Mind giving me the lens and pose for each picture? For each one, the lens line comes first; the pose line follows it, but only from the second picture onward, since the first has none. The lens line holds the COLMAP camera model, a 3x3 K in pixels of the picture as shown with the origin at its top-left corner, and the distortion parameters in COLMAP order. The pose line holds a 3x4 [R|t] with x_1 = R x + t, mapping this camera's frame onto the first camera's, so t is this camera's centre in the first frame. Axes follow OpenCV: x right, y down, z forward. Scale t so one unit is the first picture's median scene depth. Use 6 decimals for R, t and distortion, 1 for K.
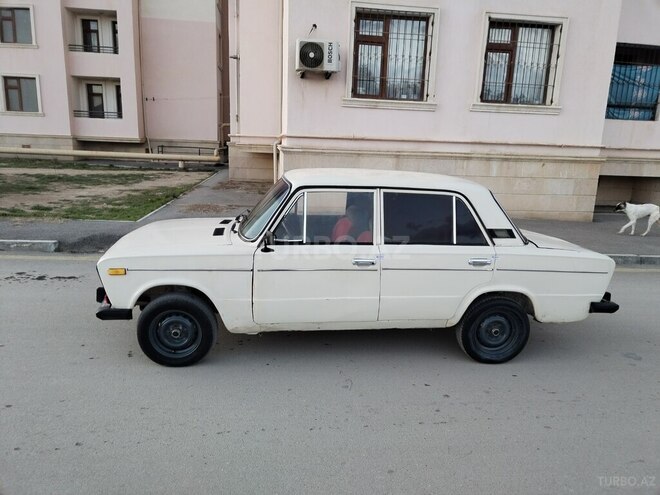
lens RADIAL K [[477.9, 0, 329.9], [0, 477.9, 245.3], [0, 0, 1]] dist [0.032162, -0.030258]
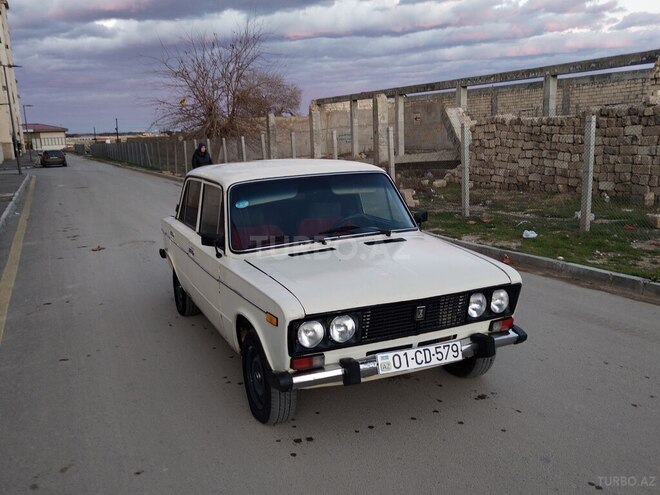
lens RADIAL K [[599.1, 0, 330.9], [0, 599.1, 243.3], [0, 0, 1]] dist [0.018206, 0.000000]
pose [[-0.308045, -0.203229, 0.929412, -0.464093], [0.222970, 0.934287, 0.278196, -0.133405], [-0.924875, 0.292927, -0.242488, 0.532095]]
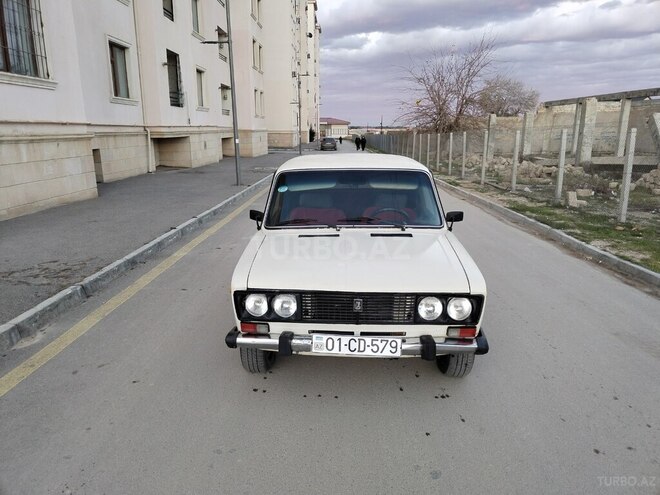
lens RADIAL K [[477.9, 0, 330.8], [0, 477.9, 249.8], [0, 0, 1]] dist [0.032162, -0.030258]
pose [[0.139871, -0.276210, 0.950865, -0.441186], [0.210293, 0.946684, 0.244062, -0.097667], [-0.967581, 0.165823, 0.190498, 0.374308]]
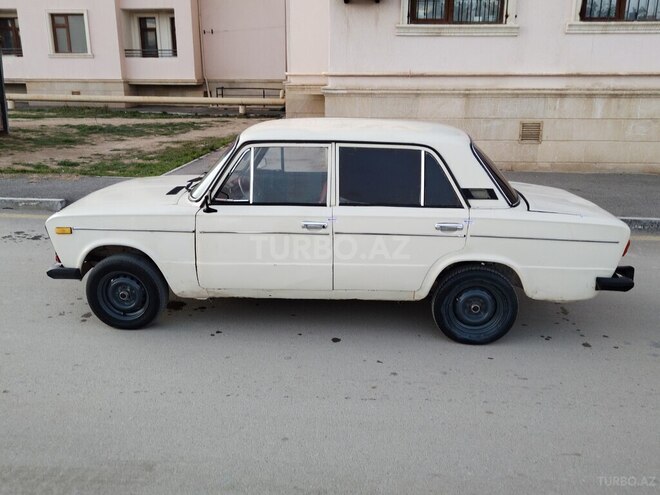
lens RADIAL K [[598.0, 0, 330.0], [0, 598.0, 244.9], [0, 0, 1]] dist [0.018471, 0.000000]
pose [[0.981593, 0.020349, -0.189898, 0.113939], [-0.008267, 0.997903, 0.064201, 0.000096], [0.190806, -0.061449, 0.979703, -0.037872]]
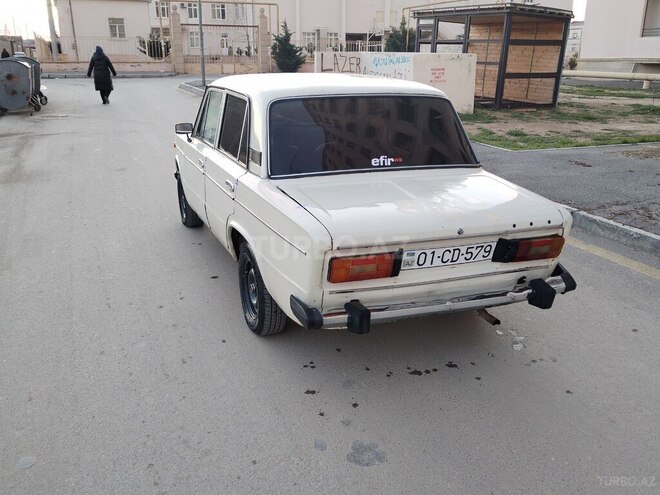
lens RADIAL K [[599.1, 0, 327.9], [0, 599.1, 243.1], [0, 0, 1]] dist [0.018206, 0.000000]
pose [[0.256362, 0.250562, -0.933540, 0.478118], [-0.196548, 0.959152, 0.203462, -0.035776], [0.946387, 0.131325, 0.295137, 0.326715]]
